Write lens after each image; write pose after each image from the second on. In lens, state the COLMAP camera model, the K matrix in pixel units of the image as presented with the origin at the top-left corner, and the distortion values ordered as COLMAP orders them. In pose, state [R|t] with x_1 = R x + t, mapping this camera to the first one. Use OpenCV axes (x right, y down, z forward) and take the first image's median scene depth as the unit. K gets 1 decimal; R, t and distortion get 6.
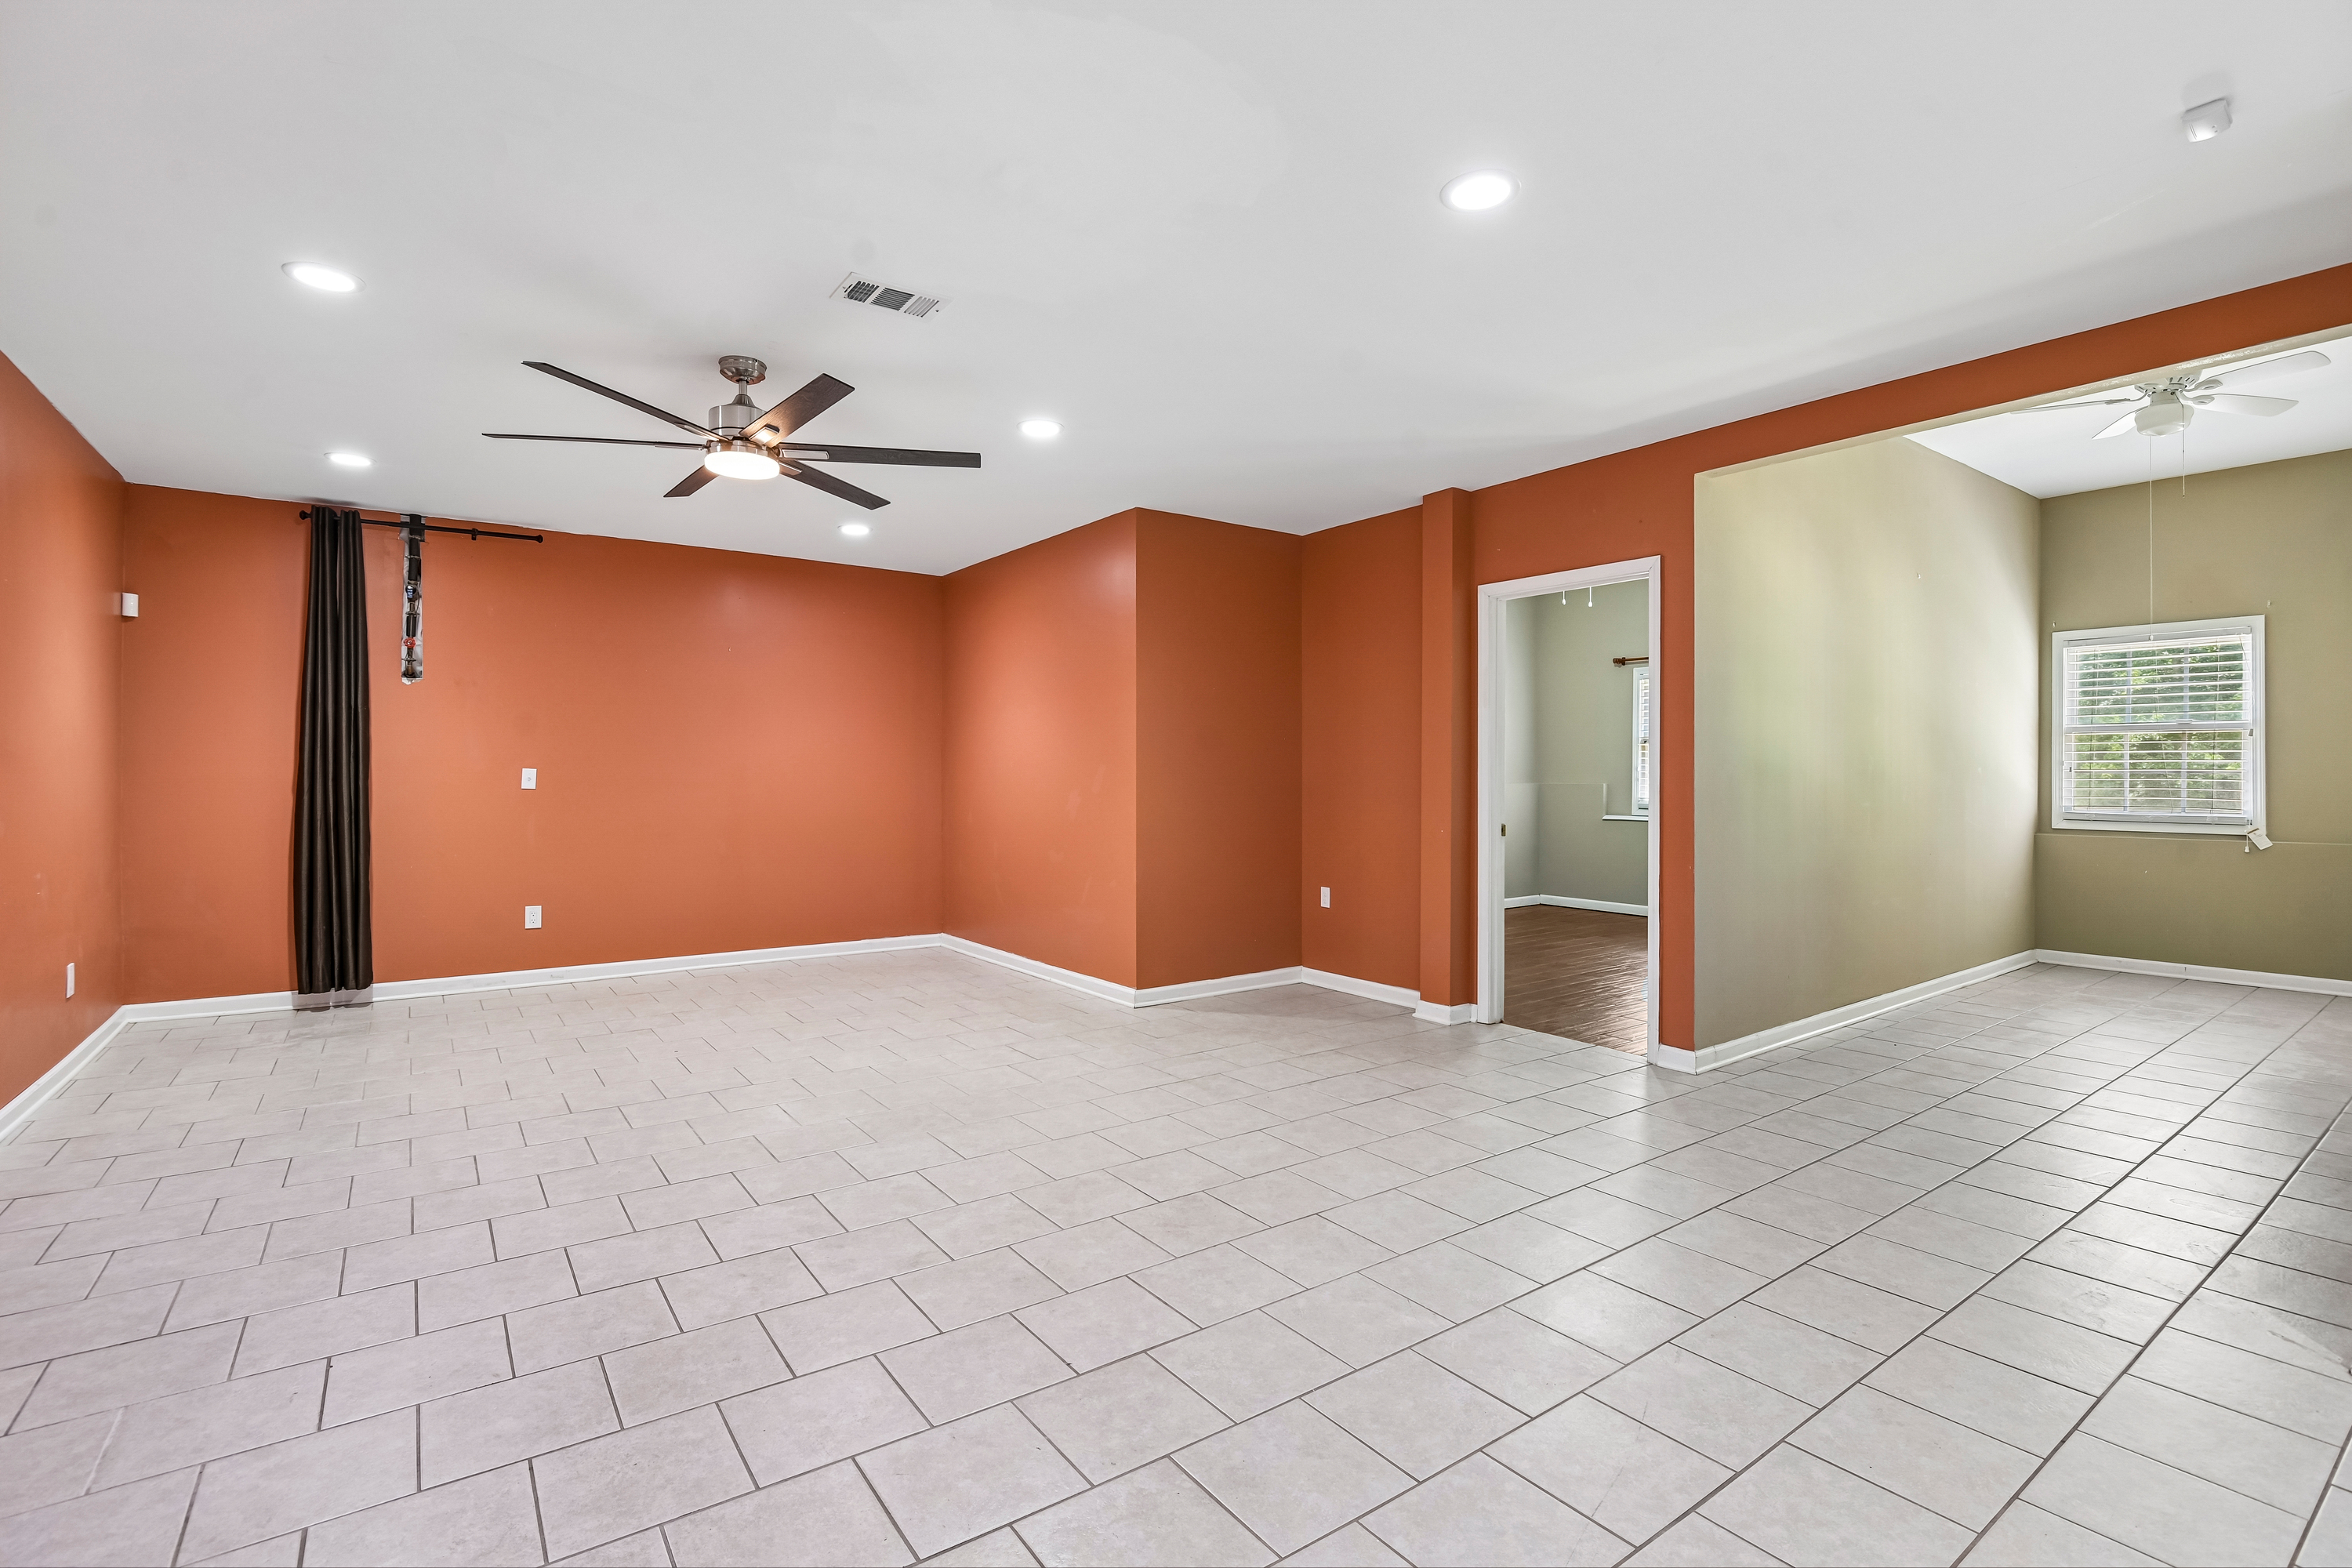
lens RADIAL K [[1072.3, 0, 1179.8], [0, 1072.3, 778.5], [0, 0, 1]] dist [-0.007481, -0.006262]
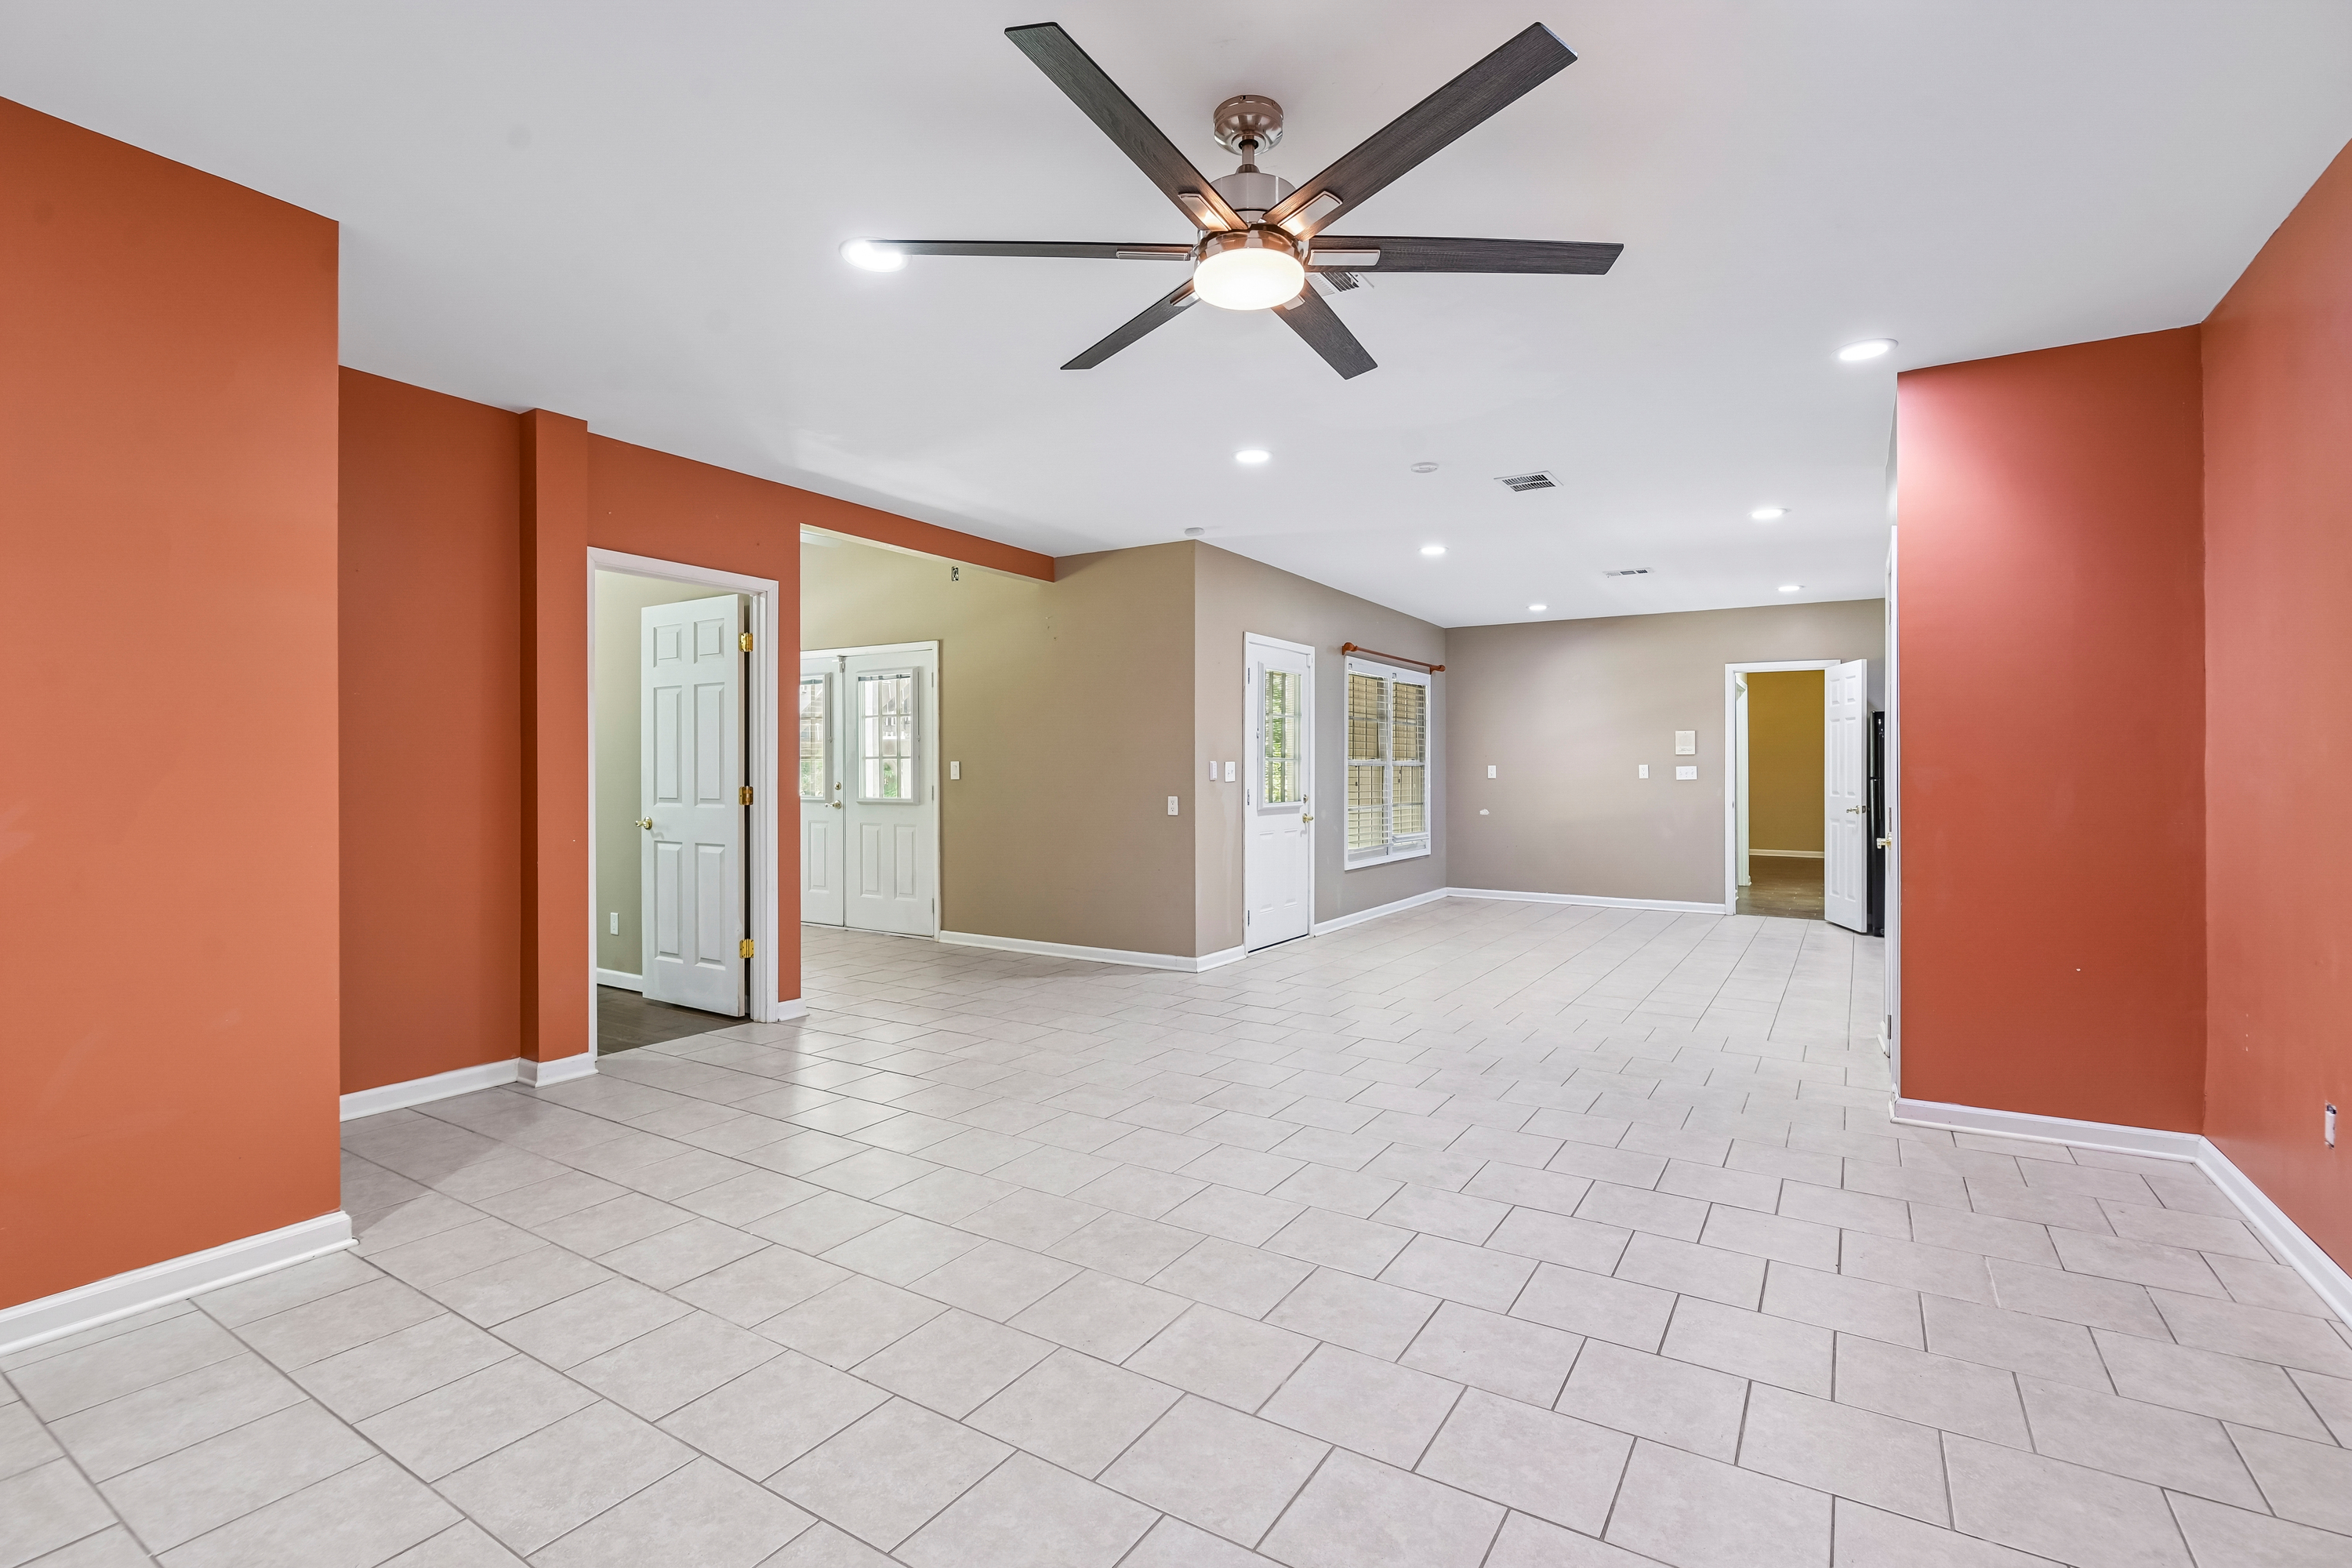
lens RADIAL K [[1072.3, 0, 1179.8], [0, 1072.3, 778.5], [0, 0, 1]] dist [-0.007481, -0.006262]
pose [[-0.375568, -0.007781, 0.926762, -1.165367], [0.001897, 0.999956, 0.009164, -0.006862], [-0.926793, 0.005200, -0.375537, 1.524668]]
